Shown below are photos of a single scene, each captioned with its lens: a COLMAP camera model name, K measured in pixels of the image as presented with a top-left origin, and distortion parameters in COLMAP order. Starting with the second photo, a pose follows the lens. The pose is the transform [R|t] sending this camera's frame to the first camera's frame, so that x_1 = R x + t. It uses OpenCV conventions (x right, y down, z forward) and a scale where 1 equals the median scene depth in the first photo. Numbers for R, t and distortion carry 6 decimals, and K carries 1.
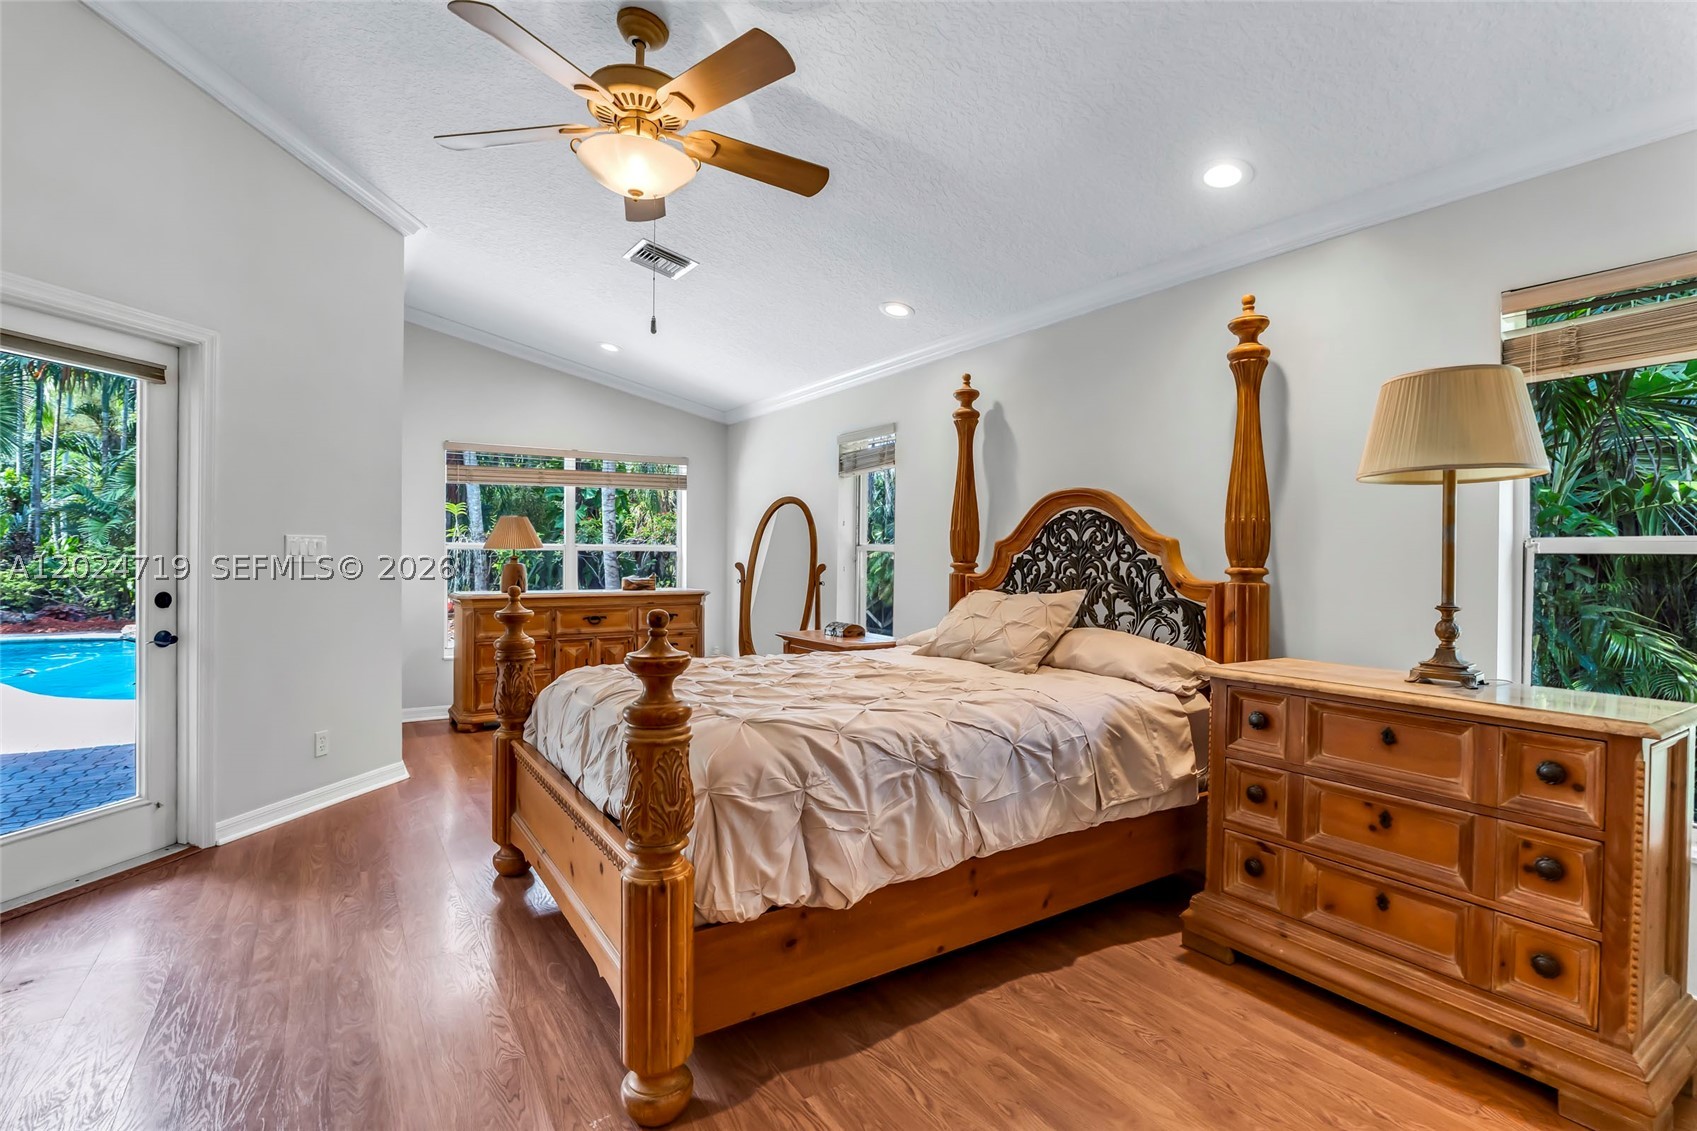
lens RADIAL K [[793.4, 0, 818.9], [0, 793.4, 560.5], [0, 0, 1]] dist [-0.018521, 0.001468]
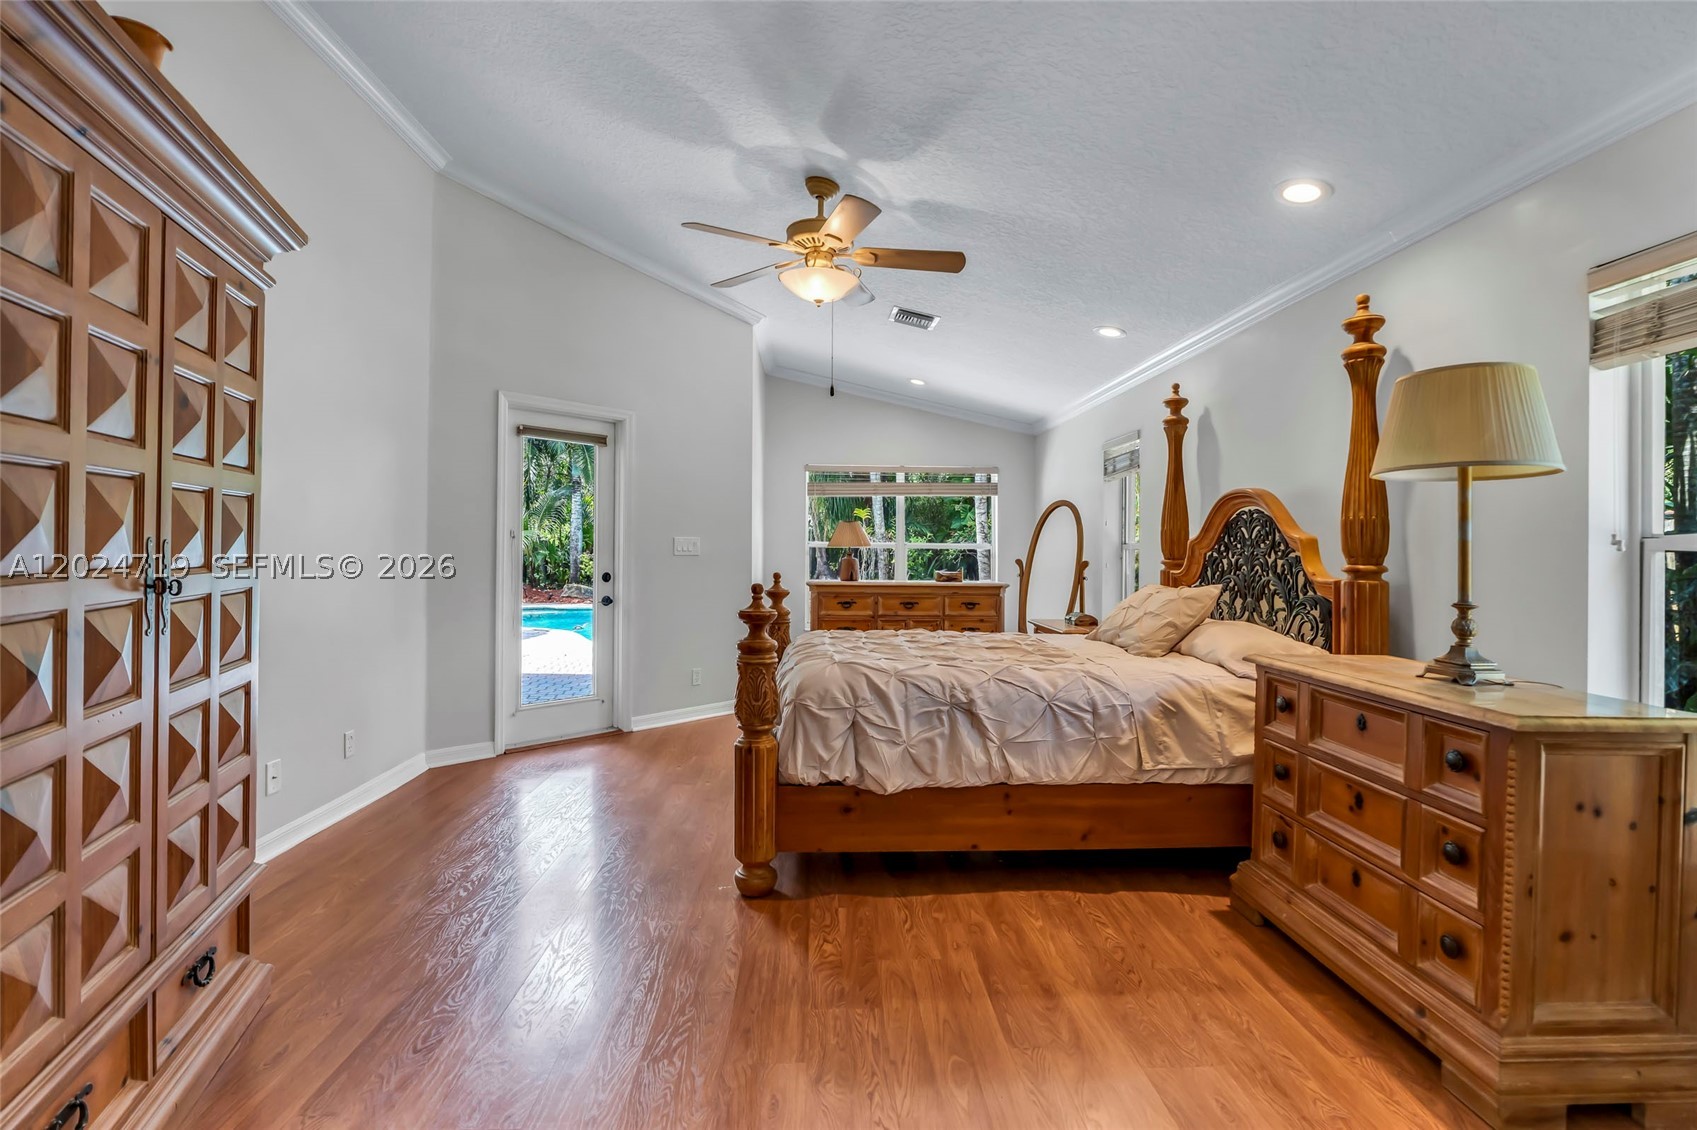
lens RADIAL K [[793.4, 0, 849.1], [0, 793.4, 553.8], [0, 0, 1]] dist [-0.018521, 0.001468]
pose [[0.863335, 0.005214, -0.504603, 0.553786], [-0.008645, 0.999953, -0.004458, 0.005050], [0.504556, 0.008211, 0.863340, -0.226691]]
